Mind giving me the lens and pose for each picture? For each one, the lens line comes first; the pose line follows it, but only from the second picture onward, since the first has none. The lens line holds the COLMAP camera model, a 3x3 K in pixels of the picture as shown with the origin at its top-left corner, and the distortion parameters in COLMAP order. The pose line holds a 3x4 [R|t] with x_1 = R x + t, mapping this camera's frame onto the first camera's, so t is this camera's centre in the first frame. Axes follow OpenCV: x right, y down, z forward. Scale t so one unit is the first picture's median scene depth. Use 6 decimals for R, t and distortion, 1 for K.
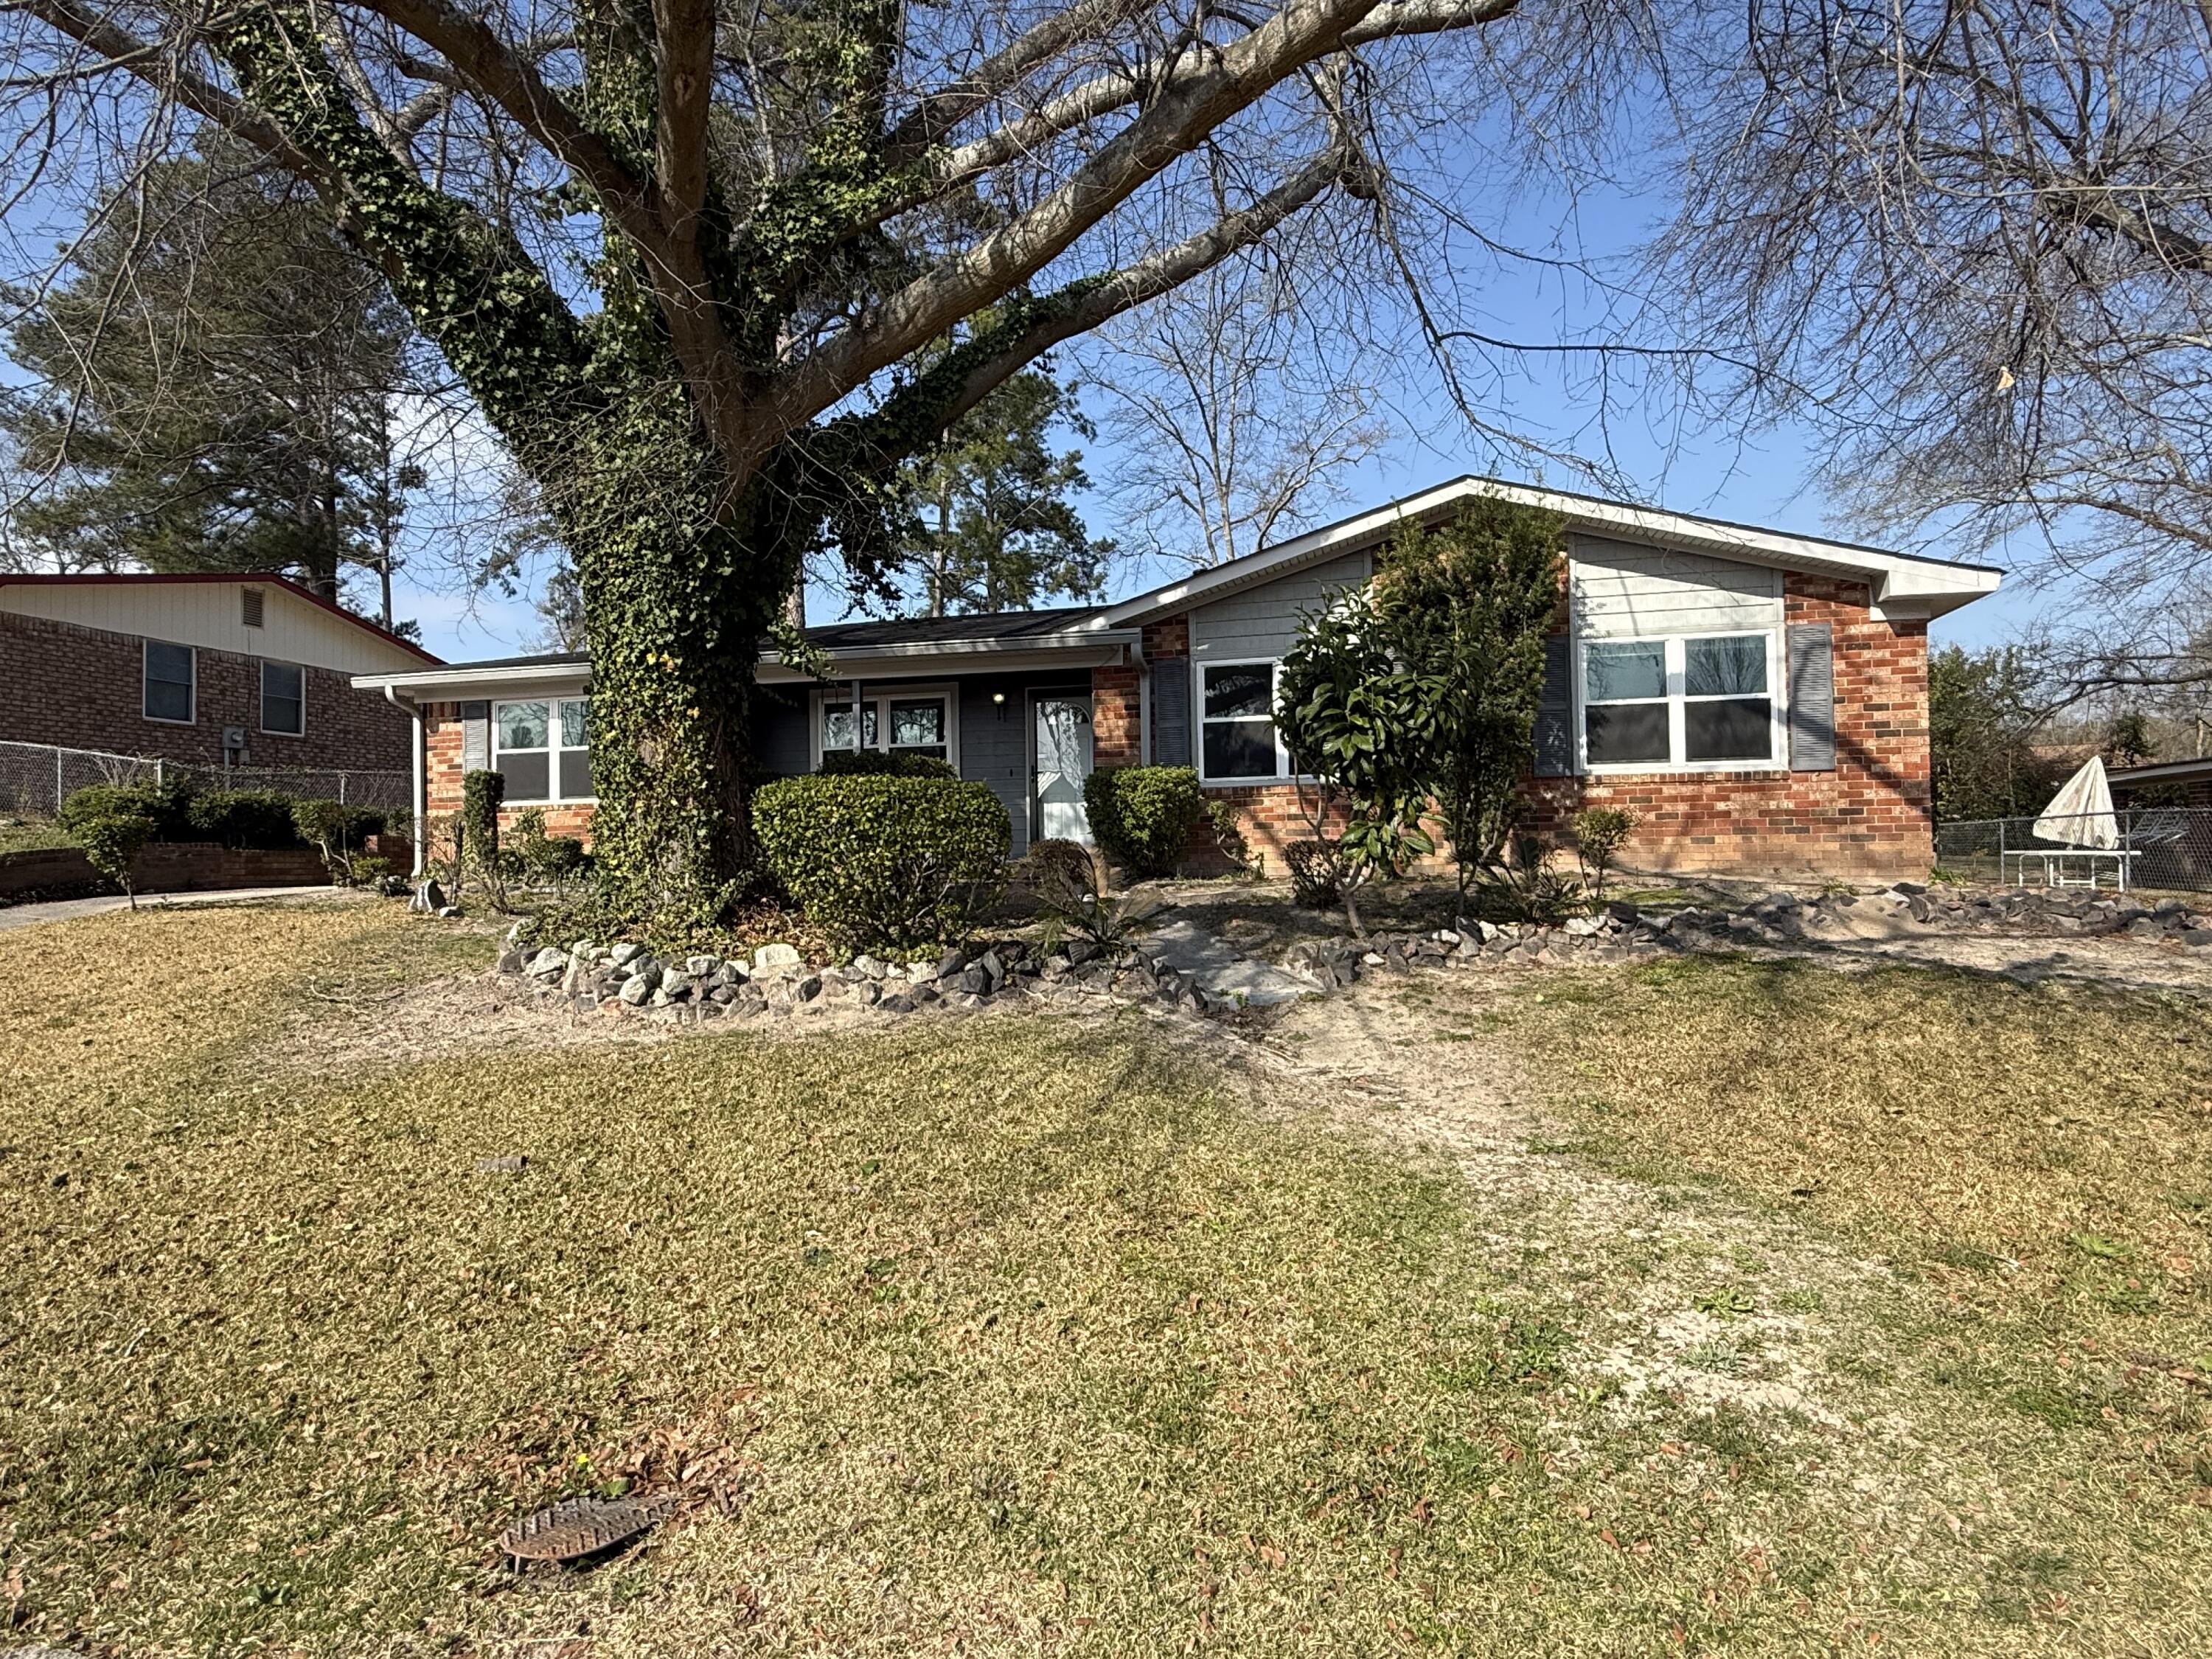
lens RADIAL K [[1260.0, 0, 1110.5], [0, 1260.0, 812.9], [0, 0, 1]] dist [-0.014959, 0.000959]
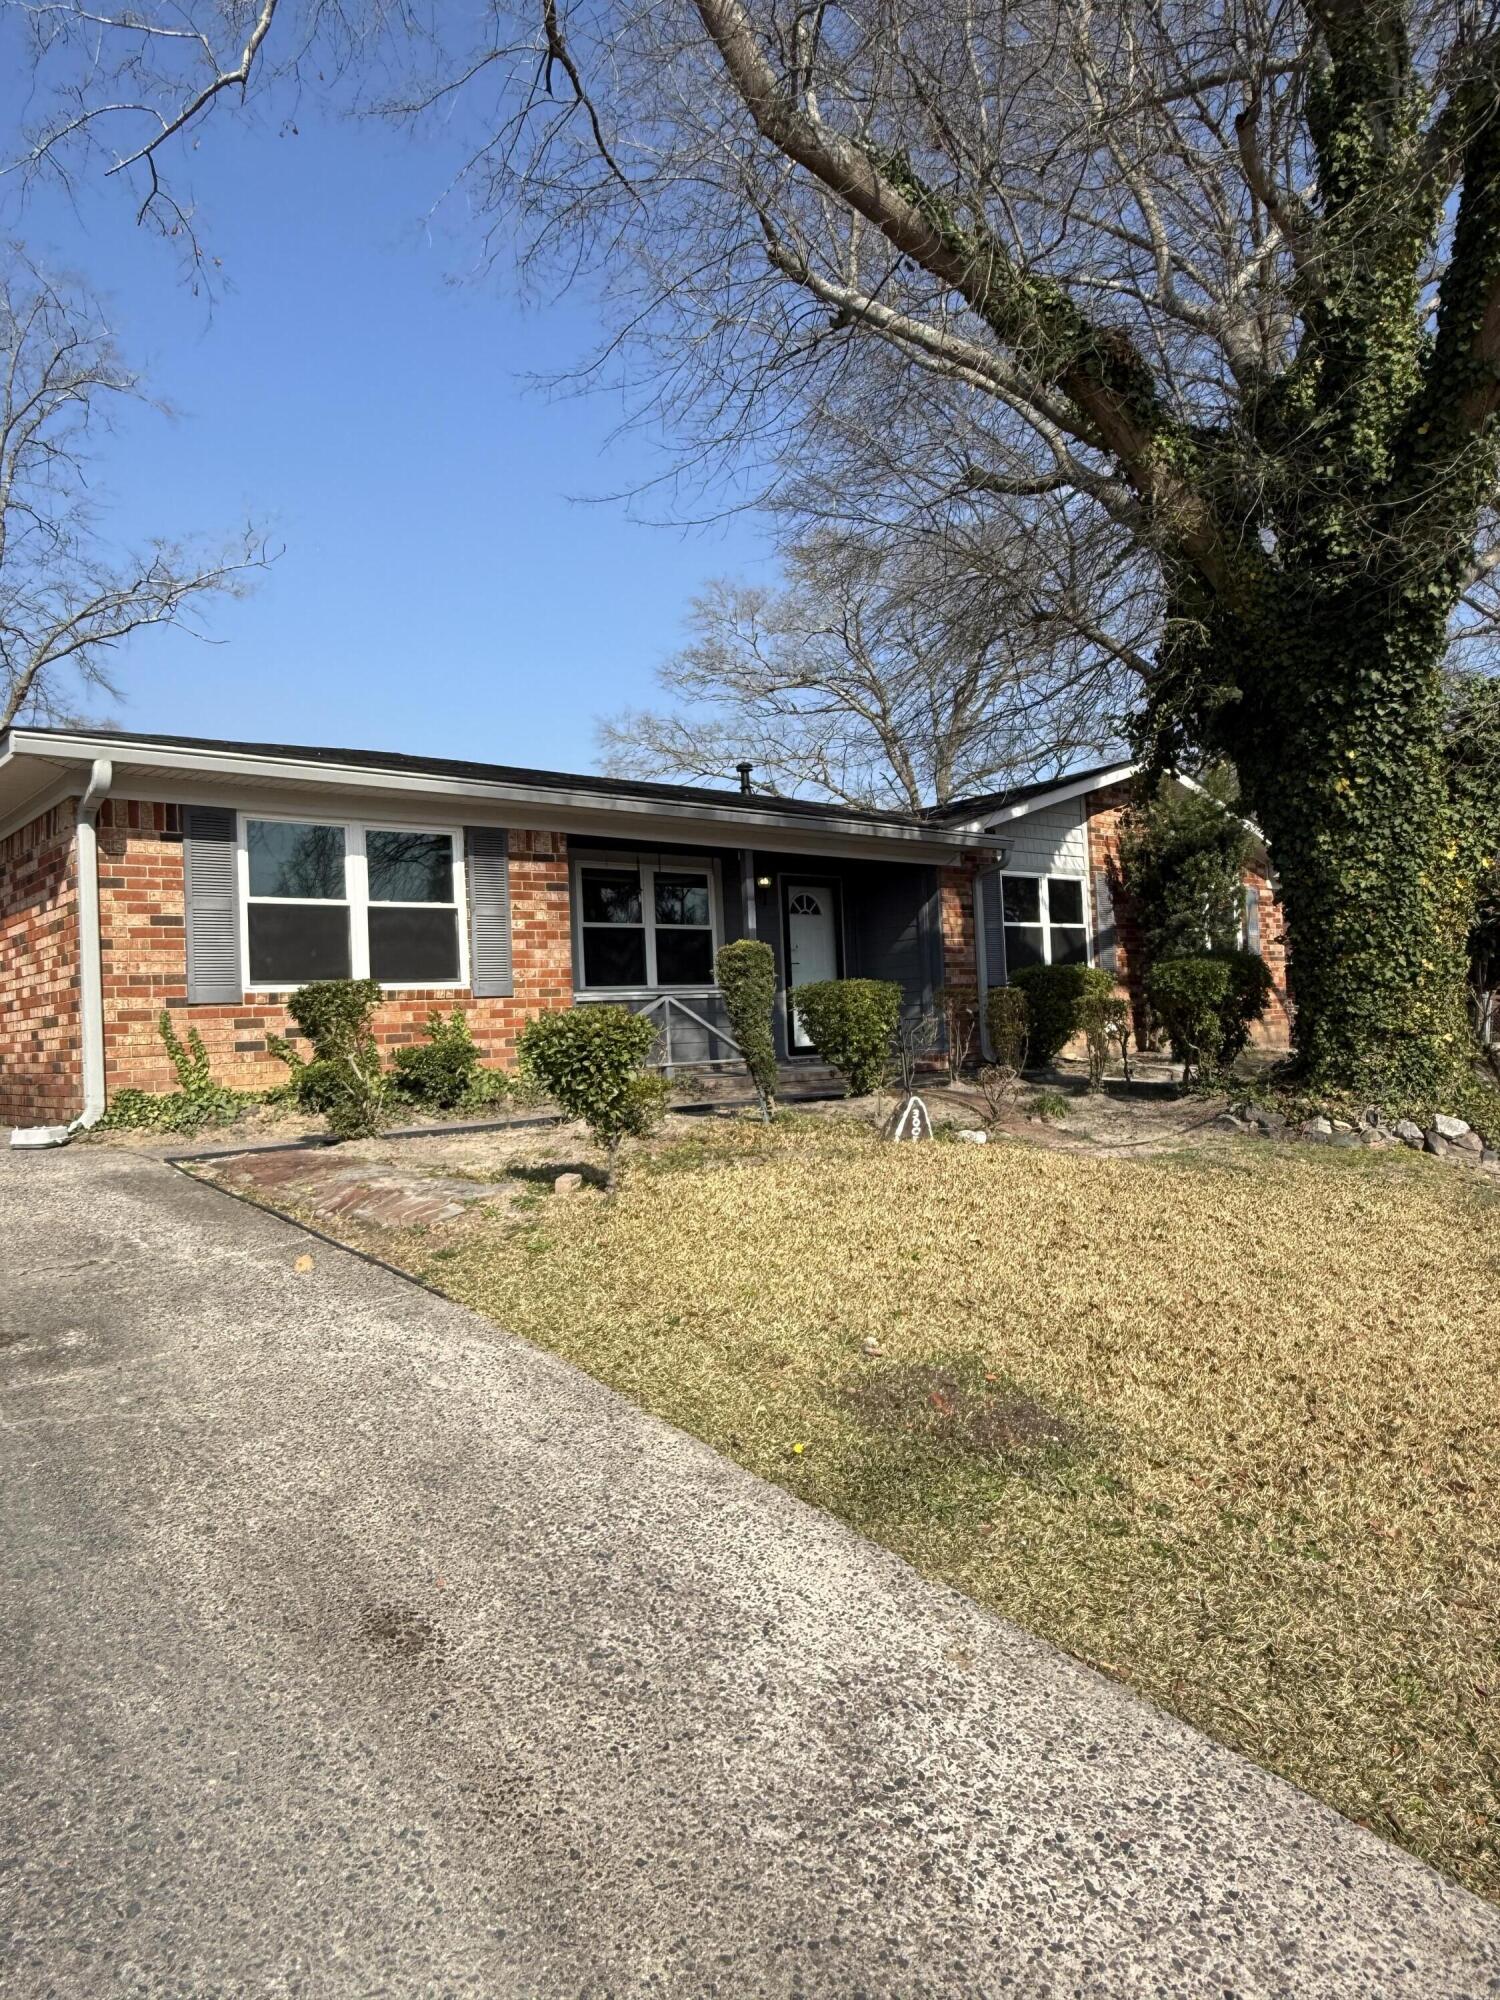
lens RADIAL K [[1283.1, 0, 750.0], [0, 1283.1, 992.4], [0, 0, 1]] dist [-0.001739, 0.001890]
pose [[0.563072, 0.010736, 0.826338, -1.123427], [-0.000755, 0.999922, -0.012476, 0.002489], [-0.826407, 0.006401, 0.563036, 0.620804]]
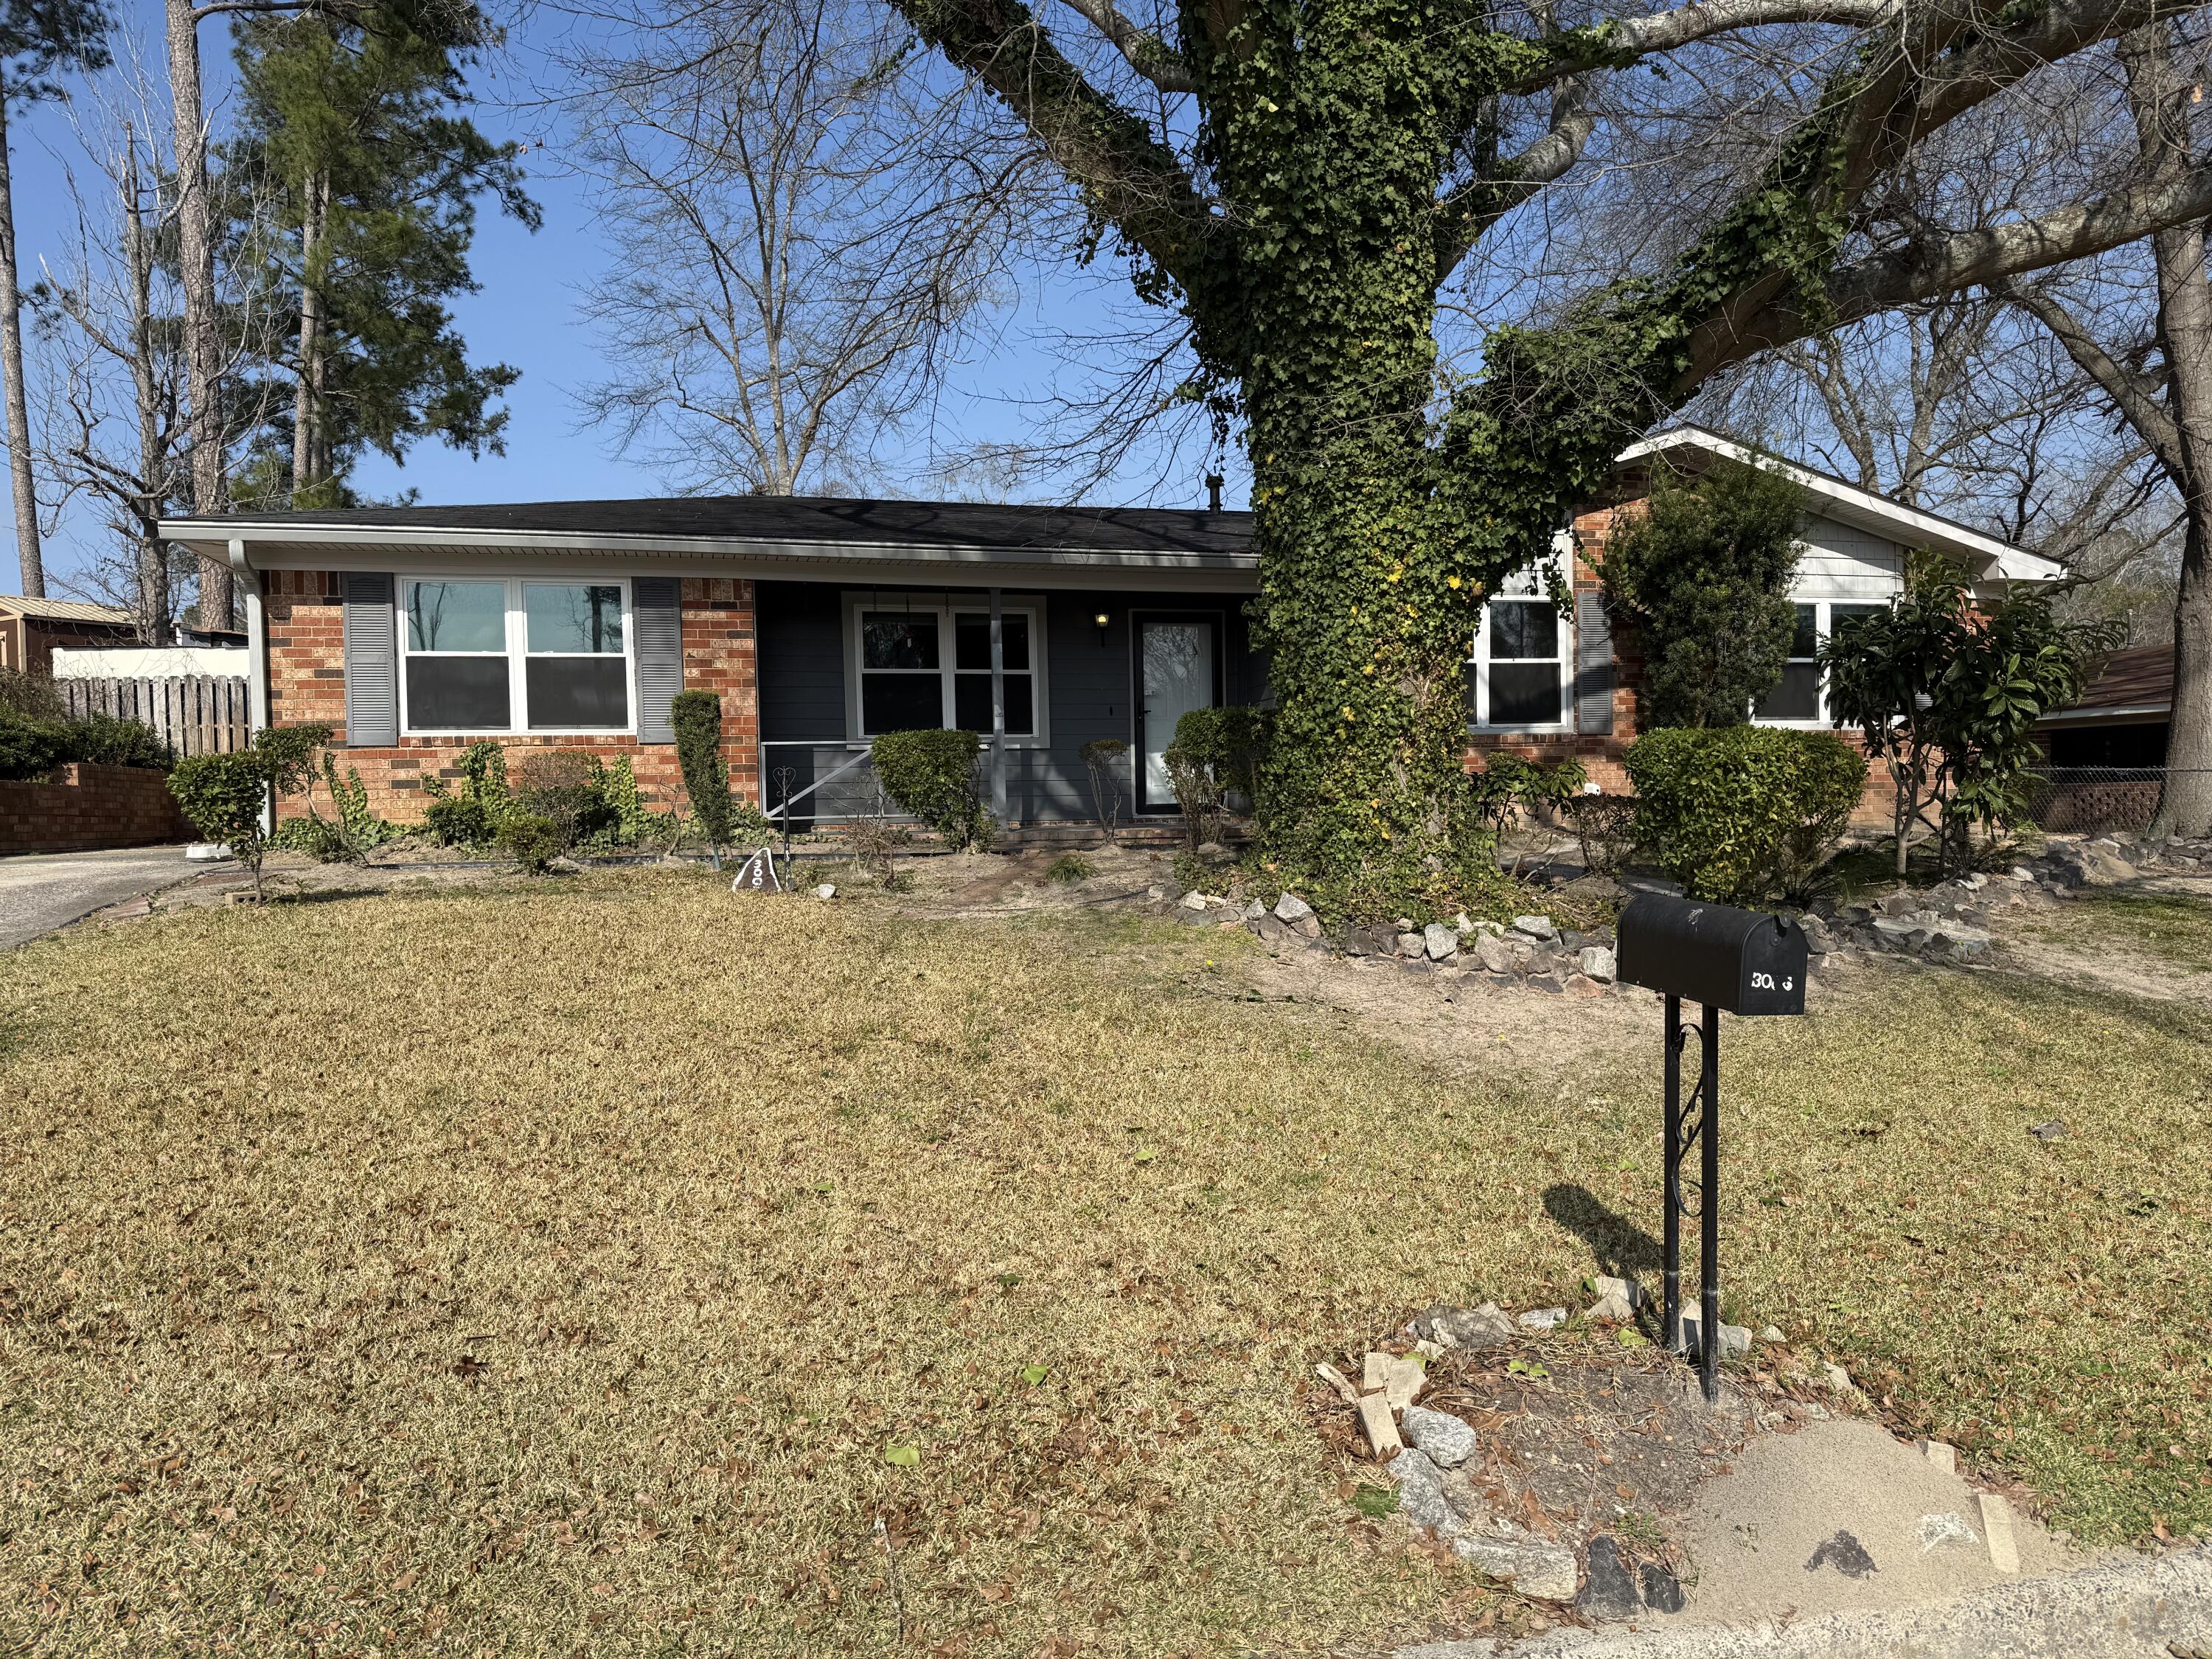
lens RADIAL K [[1578.0, 0, 1122.4], [0, 1578.0, 833.4], [0, 0, 1]] dist [0.034288, -0.033643]
pose [[0.872257, -0.010694, 0.488931, -0.752594], [-0.015031, 0.998702, 0.048659, -0.000926], [-0.488817, -0.049793, 0.870964, 0.116846]]
